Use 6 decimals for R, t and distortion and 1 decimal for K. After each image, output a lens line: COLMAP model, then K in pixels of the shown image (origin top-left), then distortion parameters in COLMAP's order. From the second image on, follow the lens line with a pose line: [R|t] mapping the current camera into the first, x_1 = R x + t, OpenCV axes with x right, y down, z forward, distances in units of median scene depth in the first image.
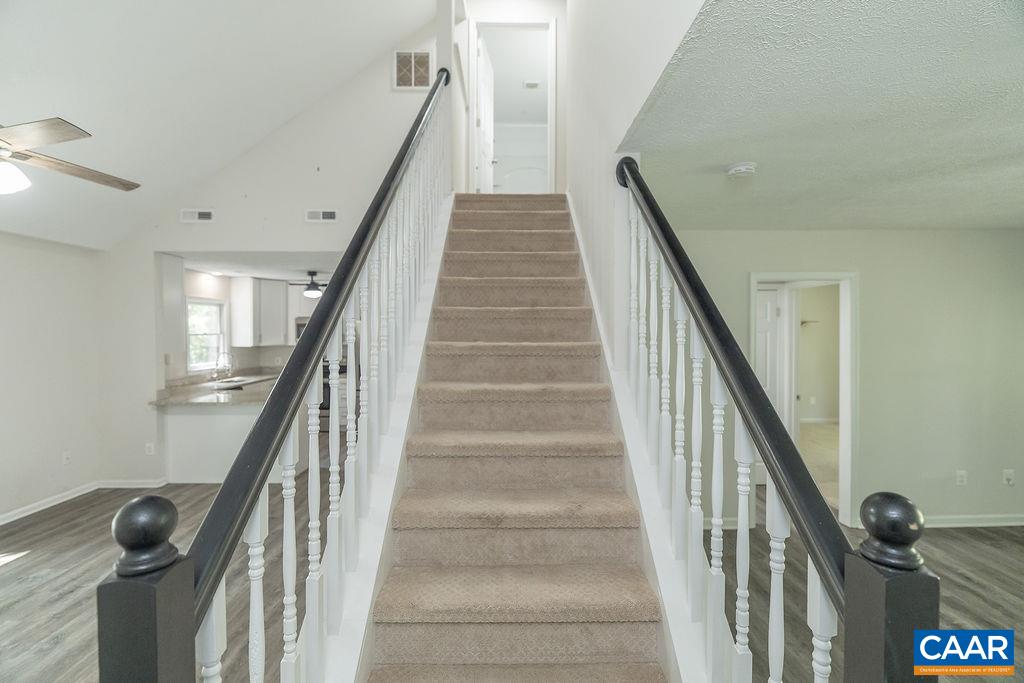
lens RADIAL K [[461.4, 0, 509.3], [0, 461.4, 338.0], [0, 0, 1]] dist [-0.005895, 0.002324]
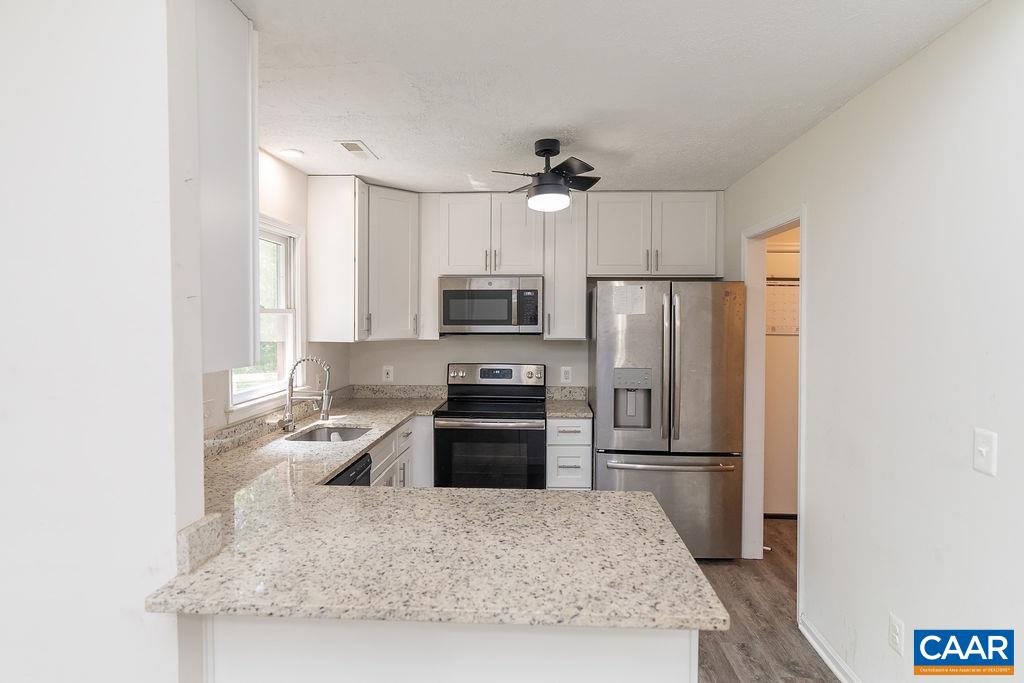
lens RADIAL K [[589.1, 0, 513.7], [0, 589.1, 333.6], [0, 0, 1]] dist [-0.001457, 0.000784]
pose [[0.998678, 0.007518, -0.050843, -0.432594], [-0.007138, 0.999945, 0.007640, 0.006189], [0.050897, -0.007267, 0.998677, 0.526584]]
